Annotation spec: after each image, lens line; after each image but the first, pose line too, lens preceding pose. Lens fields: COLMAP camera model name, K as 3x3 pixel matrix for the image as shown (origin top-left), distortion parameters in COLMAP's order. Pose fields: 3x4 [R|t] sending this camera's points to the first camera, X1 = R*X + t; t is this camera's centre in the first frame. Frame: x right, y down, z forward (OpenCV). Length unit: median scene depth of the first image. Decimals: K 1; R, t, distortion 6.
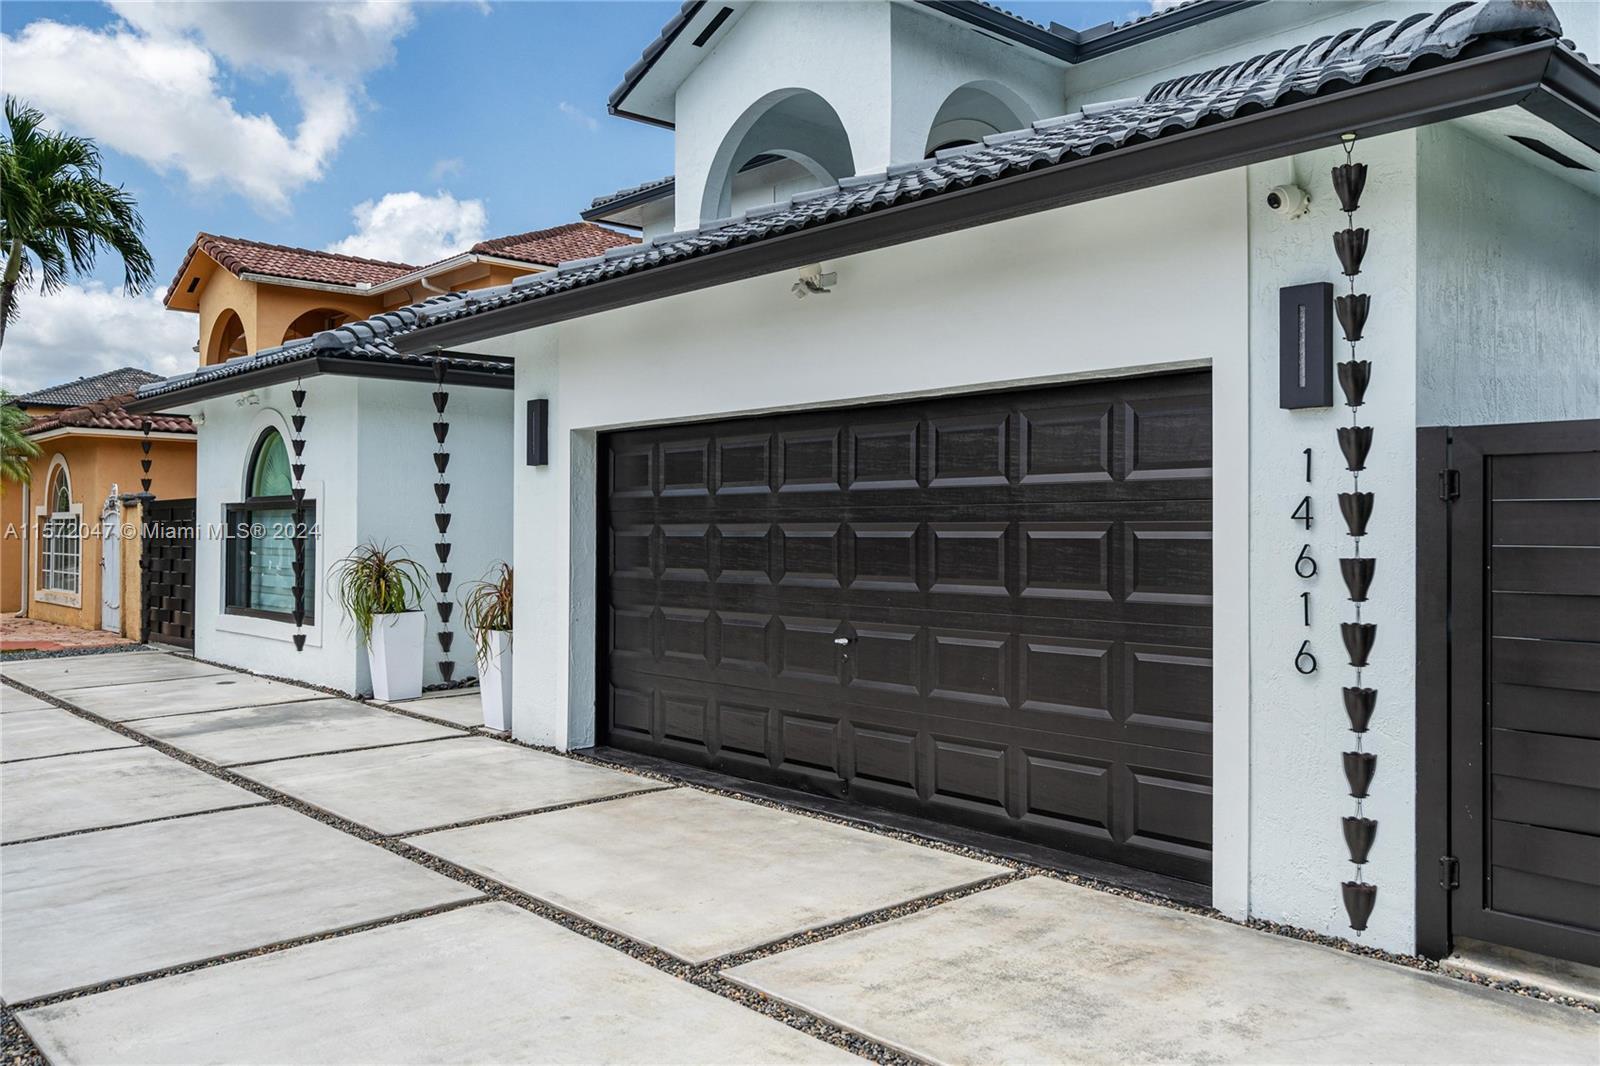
lens RADIAL K [[1241.4, 0, 800.8], [0, 1241.4, 528.3], [0, 0, 1]] dist [-0.004070, -0.000799]
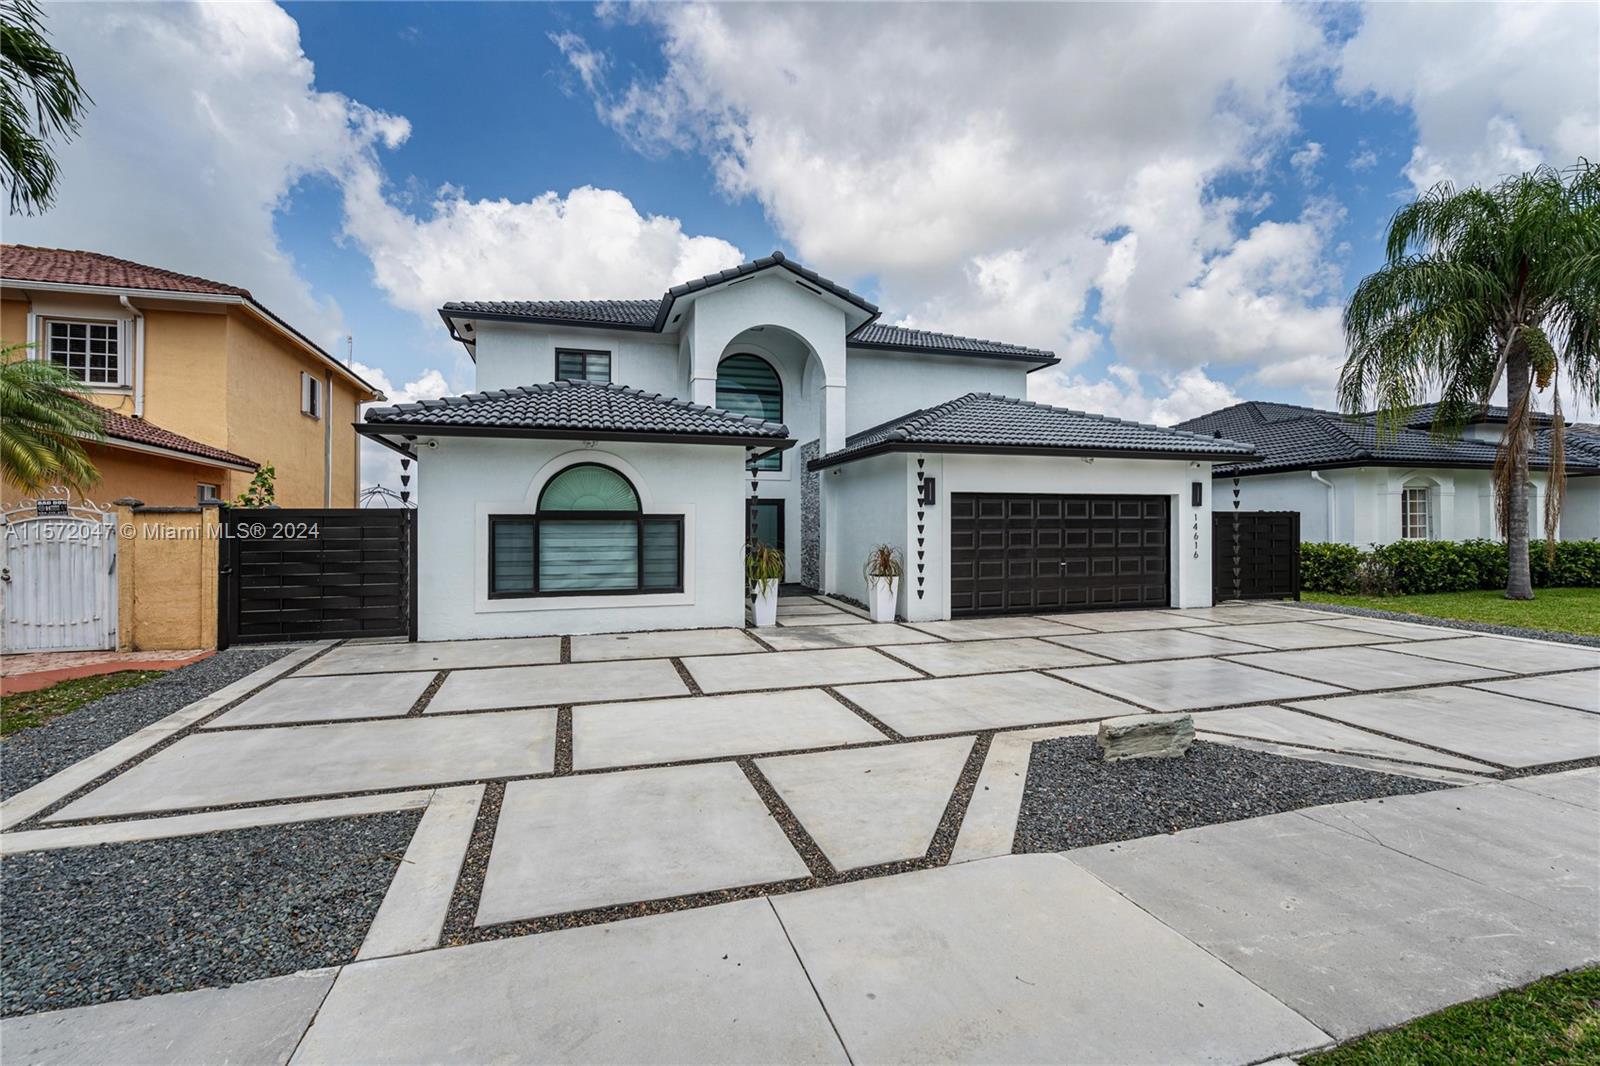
lens RADIAL K [[722.3, 0, 808.8], [0, 722.3, 538.9], [0, 0, 1]] dist [-0.001517, -0.000166]
pose [[0.403095, -0.005259, 0.915143, -1.653906], [0.006054, 0.999977, 0.003080, 0.011892], [-0.915138, 0.004299, 0.403118, 0.668841]]
